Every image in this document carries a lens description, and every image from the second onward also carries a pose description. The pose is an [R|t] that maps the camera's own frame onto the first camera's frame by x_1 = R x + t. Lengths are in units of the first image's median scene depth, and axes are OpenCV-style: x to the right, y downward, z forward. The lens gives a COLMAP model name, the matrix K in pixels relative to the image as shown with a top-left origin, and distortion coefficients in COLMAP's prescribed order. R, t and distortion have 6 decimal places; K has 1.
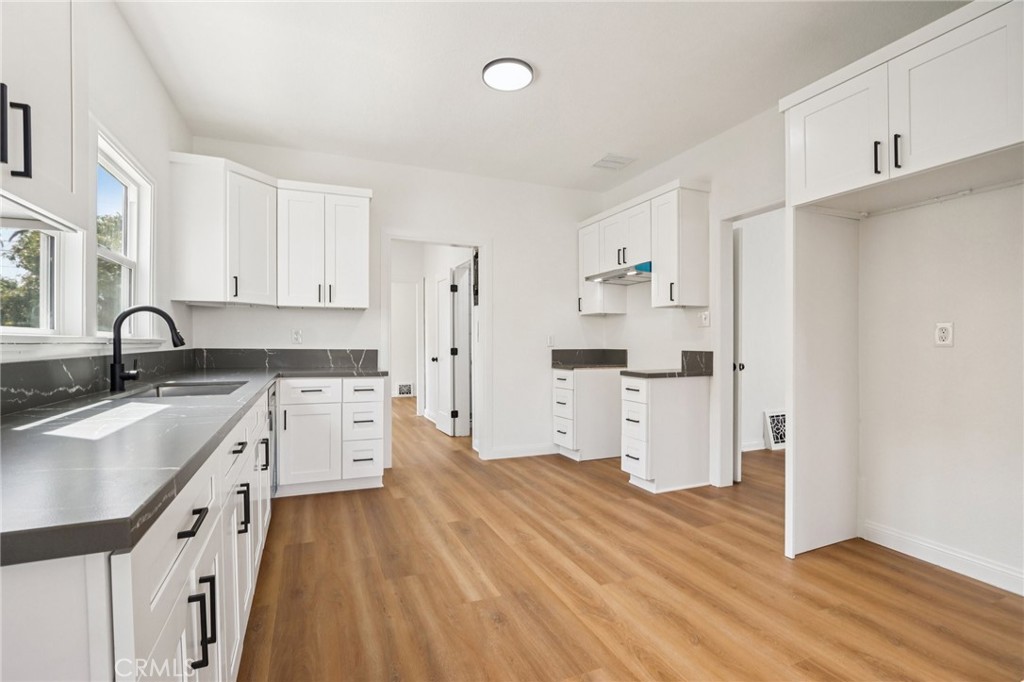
lens RADIAL K [[473.0, 0, 508.5], [0, 473.0, 342.5], [0, 0, 1]] dist [-0.023186, 0.004518]
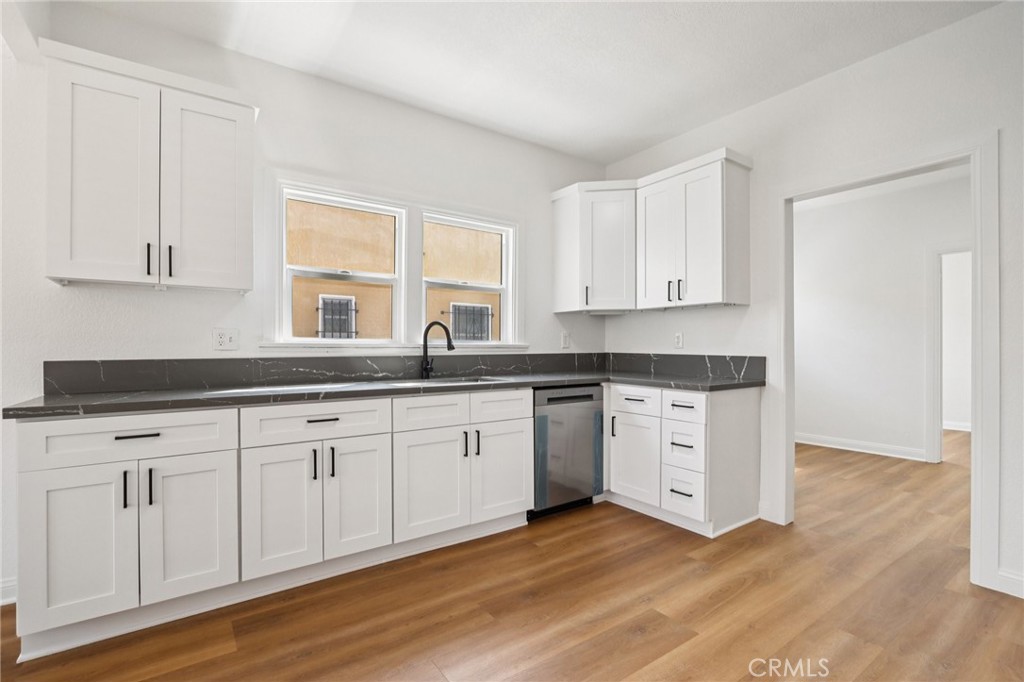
lens RADIAL K [[473.0, 0, 510.7], [0, 473.0, 344.2], [0, 0, 1]] dist [-0.023186, 0.004518]
pose [[0.219334, -0.004027, -0.975642, 0.430899], [-0.000603, 0.999991, -0.004263, -0.001760], [0.975650, 0.001523, 0.219330, 0.561094]]
